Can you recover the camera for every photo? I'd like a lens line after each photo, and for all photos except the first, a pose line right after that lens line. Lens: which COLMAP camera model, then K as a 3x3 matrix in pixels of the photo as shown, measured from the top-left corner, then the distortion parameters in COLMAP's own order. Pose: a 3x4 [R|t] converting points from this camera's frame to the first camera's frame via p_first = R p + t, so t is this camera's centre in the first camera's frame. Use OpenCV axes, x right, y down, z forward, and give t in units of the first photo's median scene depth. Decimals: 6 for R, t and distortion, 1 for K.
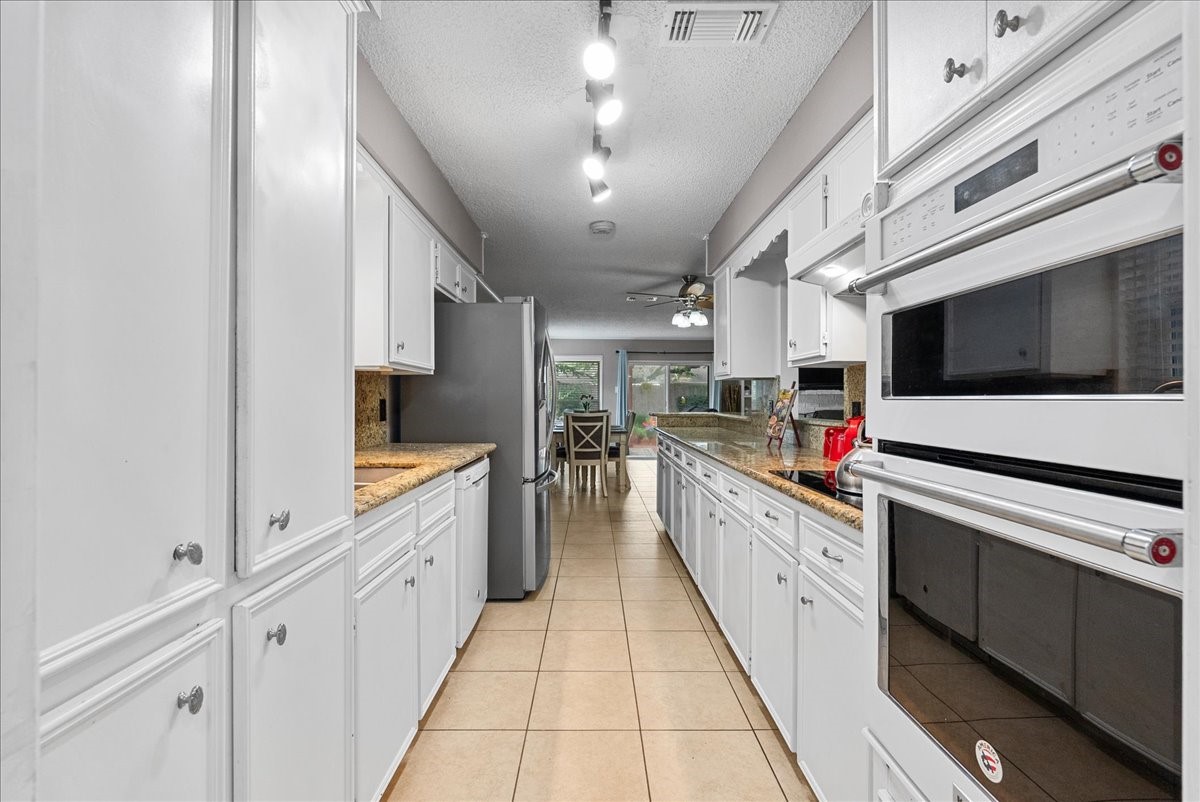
lens RADIAL K [[525.0, 0, 601.7], [0, 525.0, 394.9], [0, 0, 1]] dist [-0.007318, -0.000289]
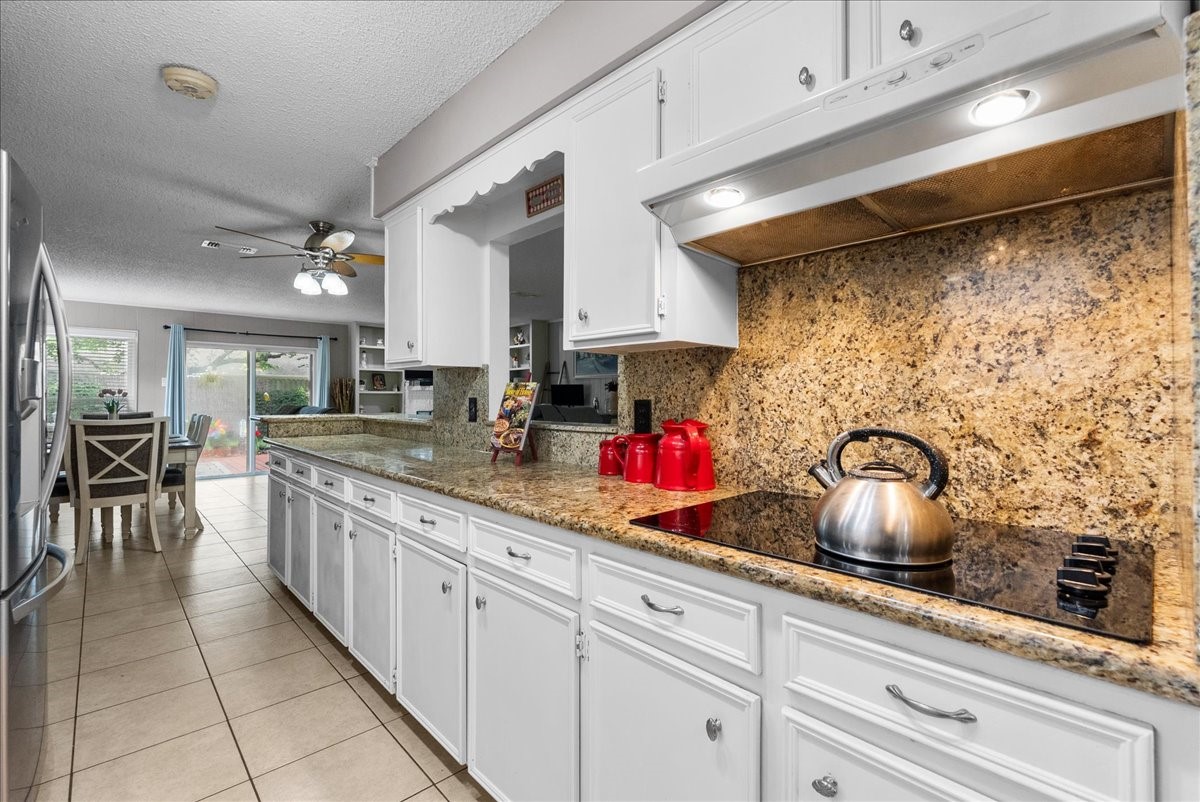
lens RADIAL K [[530.2, 0, 602.2], [0, 530.2, 388.6], [0, 0, 1]] dist [-0.004342, 0.000019]
pose [[0.736601, 0.006744, 0.676294, -0.035987], [-0.003786, 0.999976, -0.005848, 0.000749], [-0.676317, 0.001747, 0.736608, 0.210055]]
